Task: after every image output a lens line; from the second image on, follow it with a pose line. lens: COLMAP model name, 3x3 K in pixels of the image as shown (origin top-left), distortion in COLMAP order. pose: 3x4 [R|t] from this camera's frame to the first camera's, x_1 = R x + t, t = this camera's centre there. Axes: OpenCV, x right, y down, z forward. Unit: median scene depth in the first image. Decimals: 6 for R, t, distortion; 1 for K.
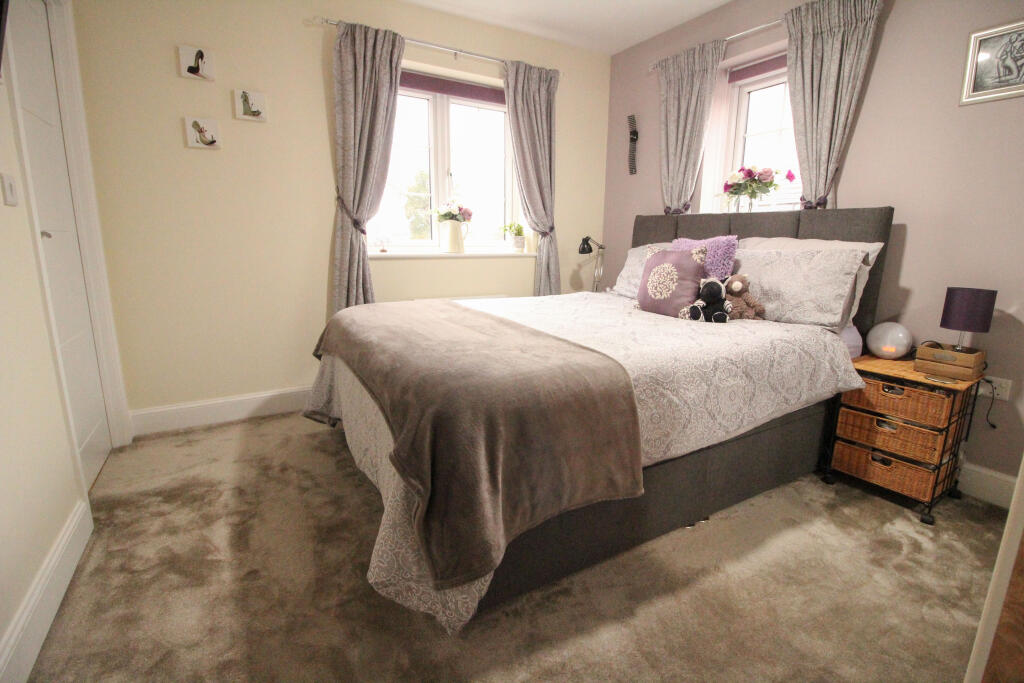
lens RADIAL K [[473.4, 0, 515.2], [0, 473.4, 335.5], [0, 0, 1]] dist [0.000169, -0.015370]
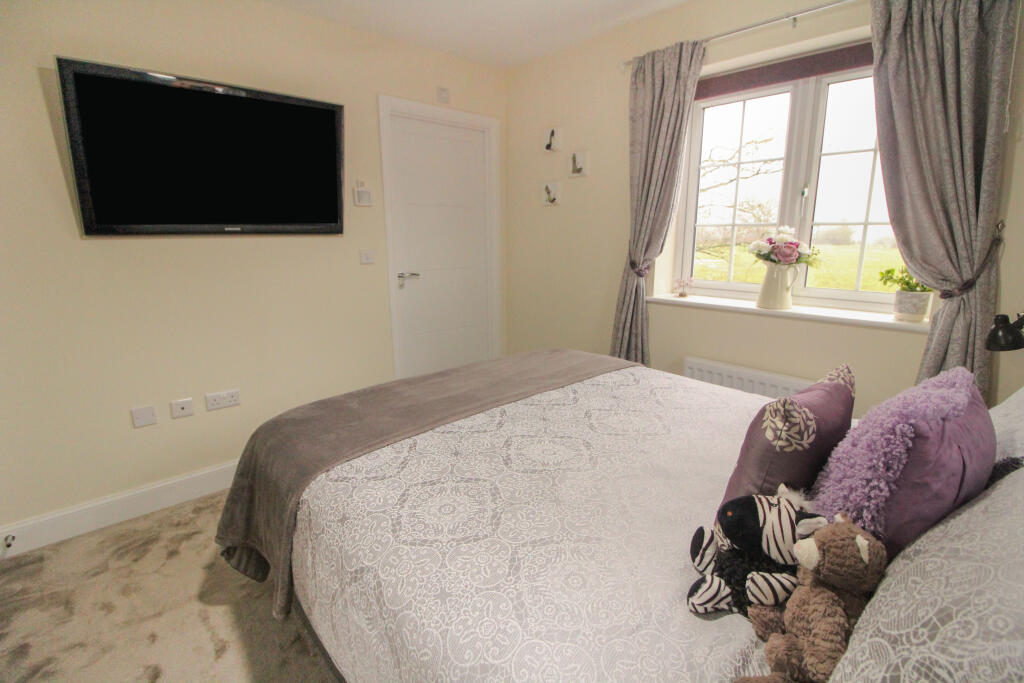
lens RADIAL K [[473.4, 0, 515.2], [0, 473.4, 335.5], [0, 0, 1]] dist [0.000169, -0.015370]
pose [[0.213691, 0.195341, -0.957172, 0.559456], [-0.187730, 0.969754, 0.155998, -0.206909], [0.958693, 0.146355, 0.243900, 0.565479]]
